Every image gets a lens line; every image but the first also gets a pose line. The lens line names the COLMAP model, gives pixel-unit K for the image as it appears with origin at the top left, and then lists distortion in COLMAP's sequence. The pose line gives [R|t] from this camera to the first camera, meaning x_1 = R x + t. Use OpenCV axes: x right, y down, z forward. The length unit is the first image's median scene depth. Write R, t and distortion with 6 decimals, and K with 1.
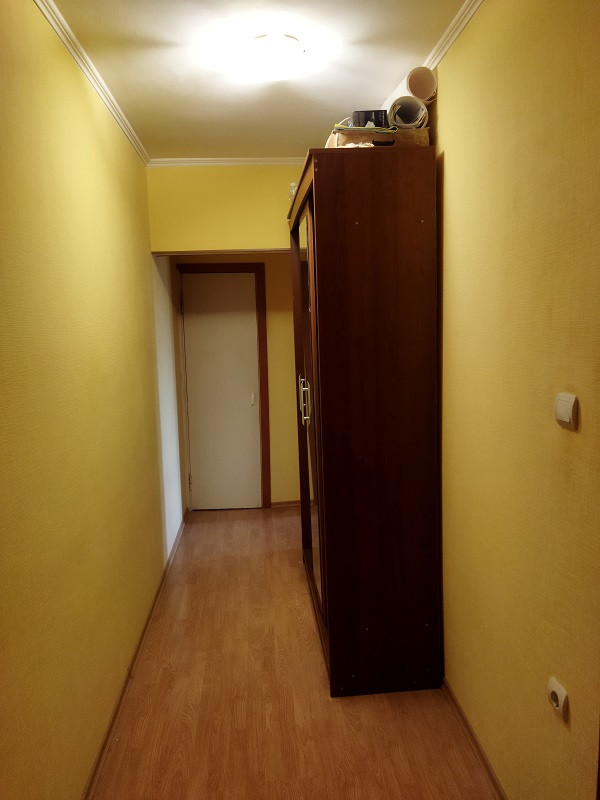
lens RADIAL K [[604.8, 0, 296.4], [0, 604.8, 402.1], [0, 0, 1]] dist [0.110755, -0.166509]
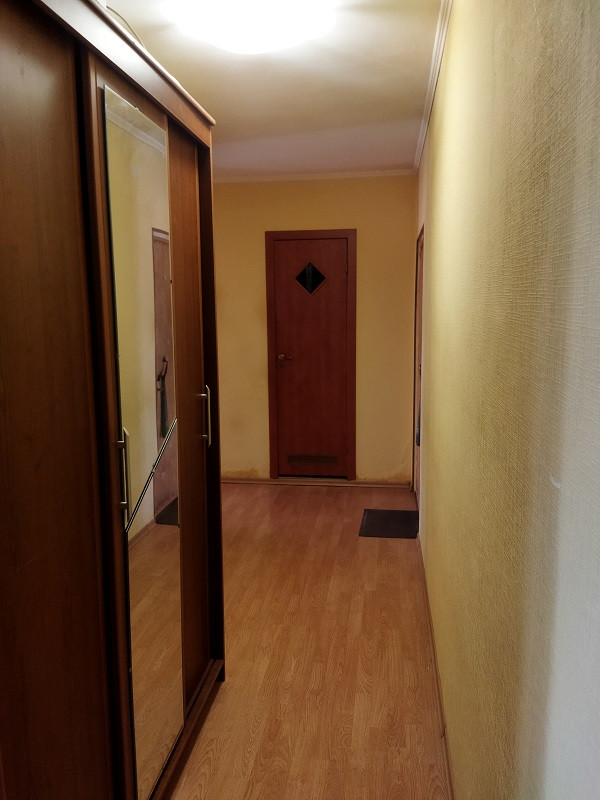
lens RADIAL K [[604.8, 0, 296.4], [0, 604.8, 402.1], [0, 0, 1]] dist [0.110755, -0.166509]
pose [[-0.975195, -0.002096, 0.221336, -0.293722], [0.060871, 0.958860, 0.277275, -0.233571], [-0.212811, 0.283870, -0.934949, 1.892393]]
